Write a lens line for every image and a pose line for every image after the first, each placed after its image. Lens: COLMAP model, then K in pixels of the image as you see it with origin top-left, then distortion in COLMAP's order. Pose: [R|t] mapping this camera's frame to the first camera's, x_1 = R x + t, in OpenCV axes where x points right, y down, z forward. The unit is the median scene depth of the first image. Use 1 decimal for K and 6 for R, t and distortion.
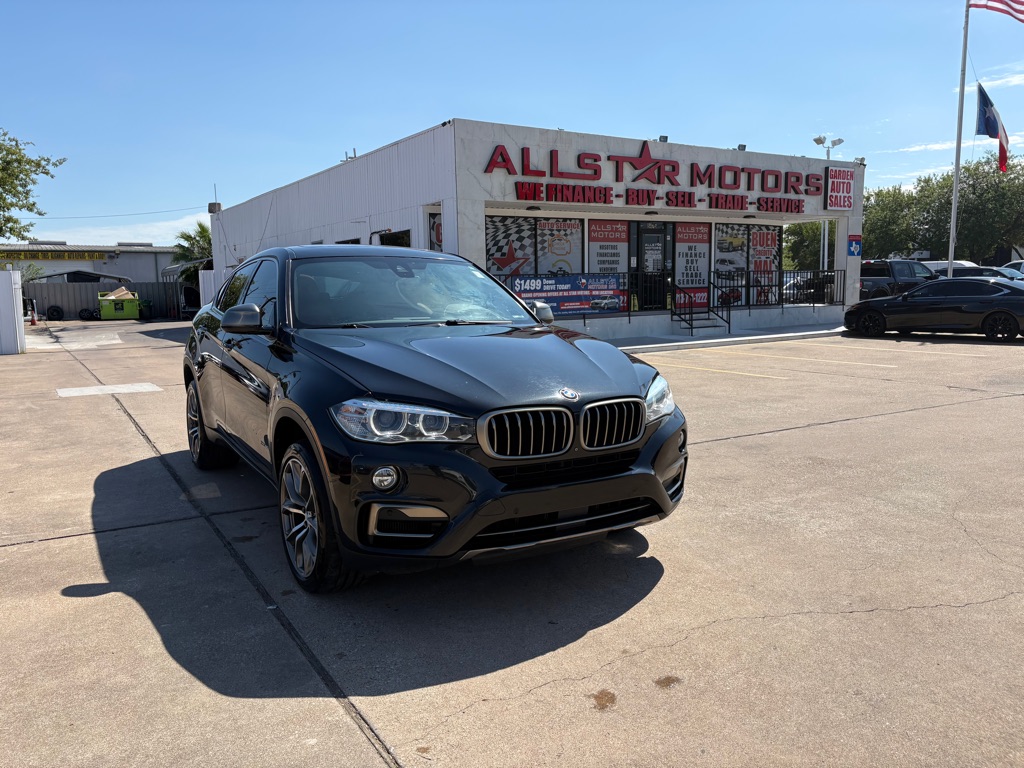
lens RADIAL K [[790.8, 0, 512.2], [0, 790.8, 383.6], [0, 0, 1]] dist [0.025866, -0.007061]
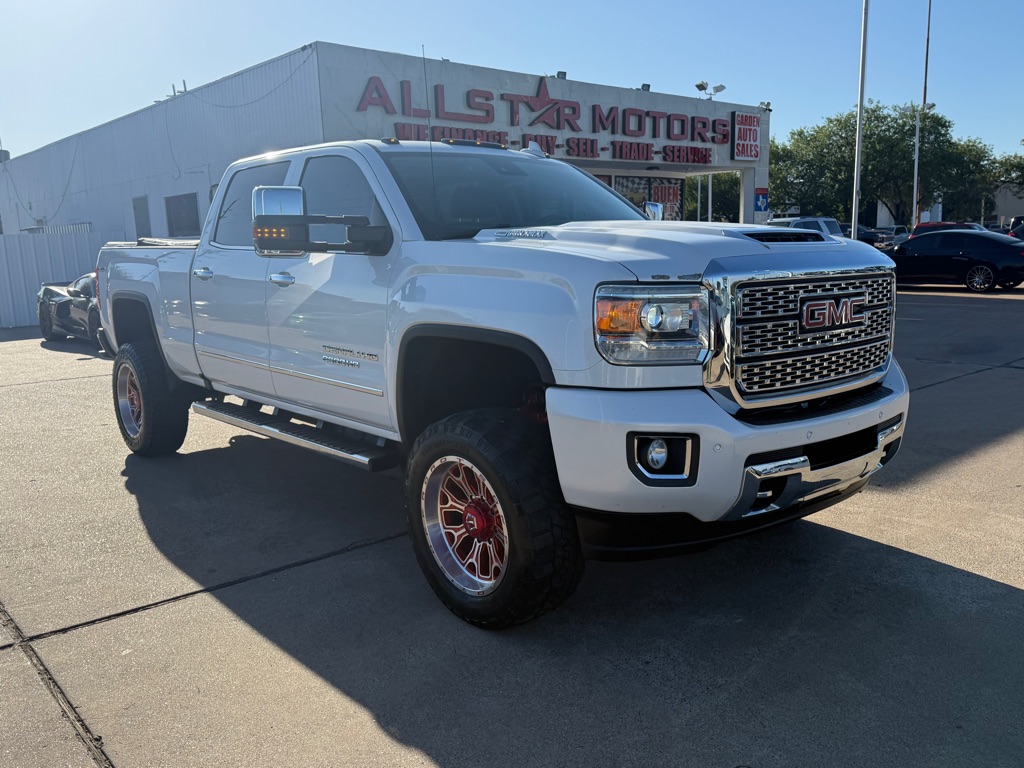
lens RADIAL K [[847.1, 0, 508.2], [0, 847.1, 392.1], [0, 0, 1]] dist [0.108549, -0.170655]
pose [[0.986005, -0.041415, 0.161487, -0.029712], [0.034156, 0.998288, 0.047470, -0.011183], [-0.163177, -0.041290, 0.985732, 0.075128]]
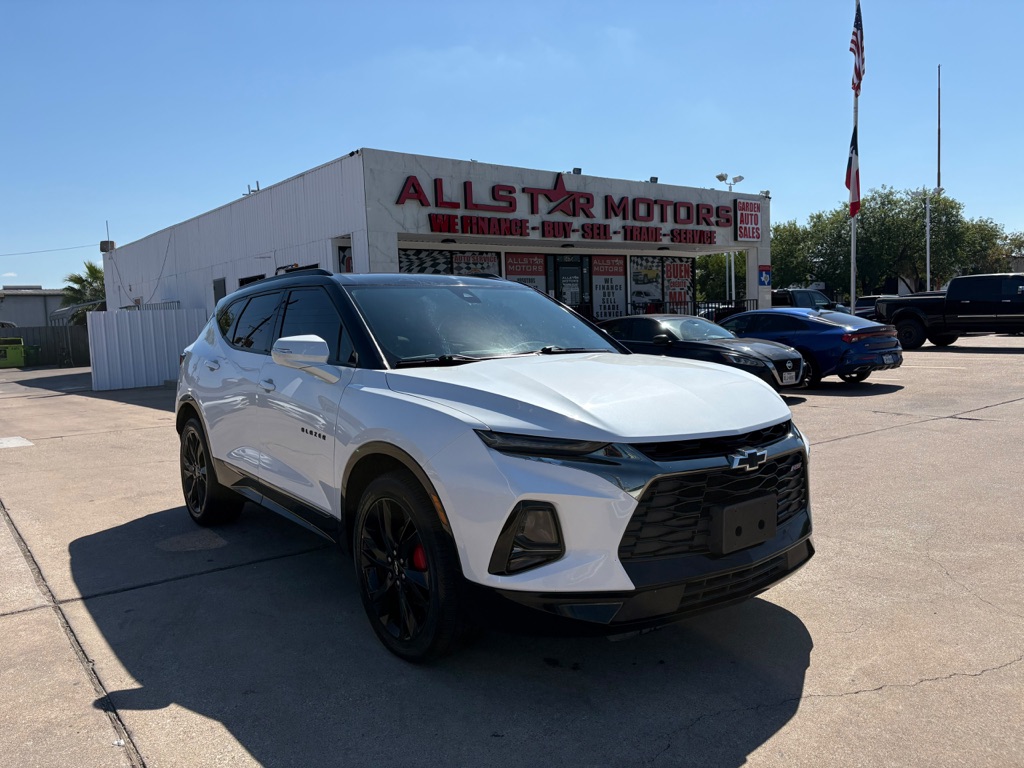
lens RADIAL K [[785.0, 0, 513.1], [0, 785.0, 386.1], [0, 0, 1]] dist [0.058919, -0.058126]
pose [[0.994040, -0.029415, 0.104970, -0.000825], [0.033906, 0.998573, -0.041253, -0.001300], [-0.103606, 0.044566, 0.993619, 0.036530]]
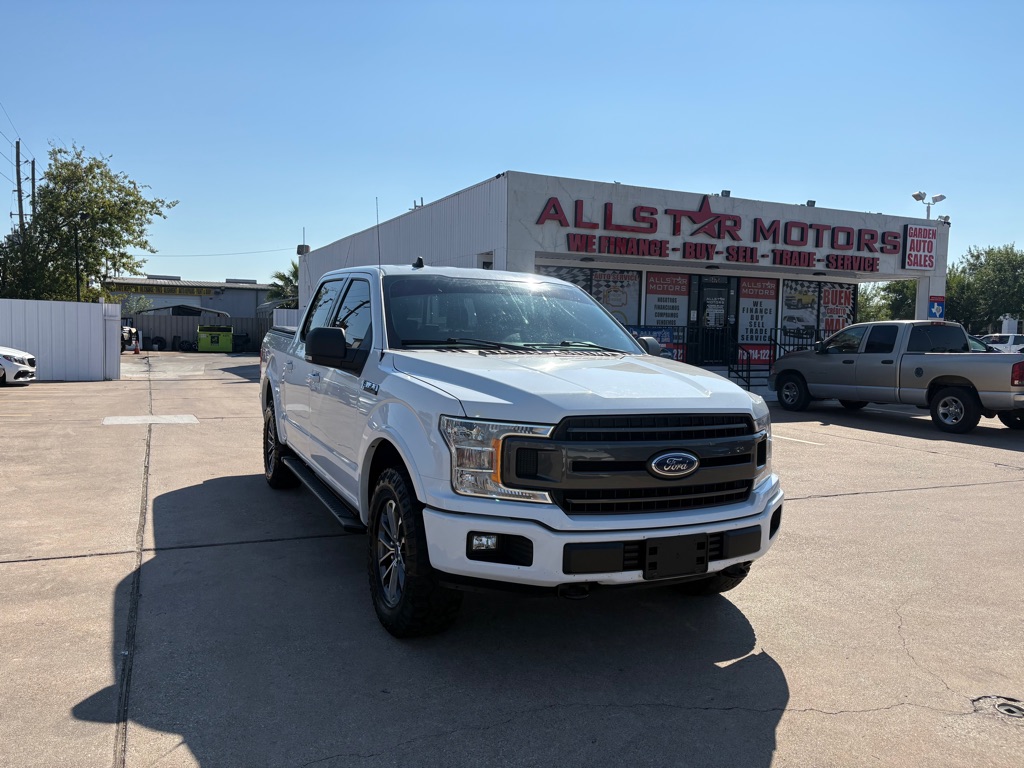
lens RADIAL K [[788.2, 0, 512.7], [0, 788.2, 385.7], [0, 0, 1]] dist [0.024416, -0.001653]
pose [[0.991938, 0.047017, -0.117679, 0.052155], [-0.053288, 0.997290, -0.050723, -0.005472], [0.114975, 0.056584, 0.991755, 0.005805]]
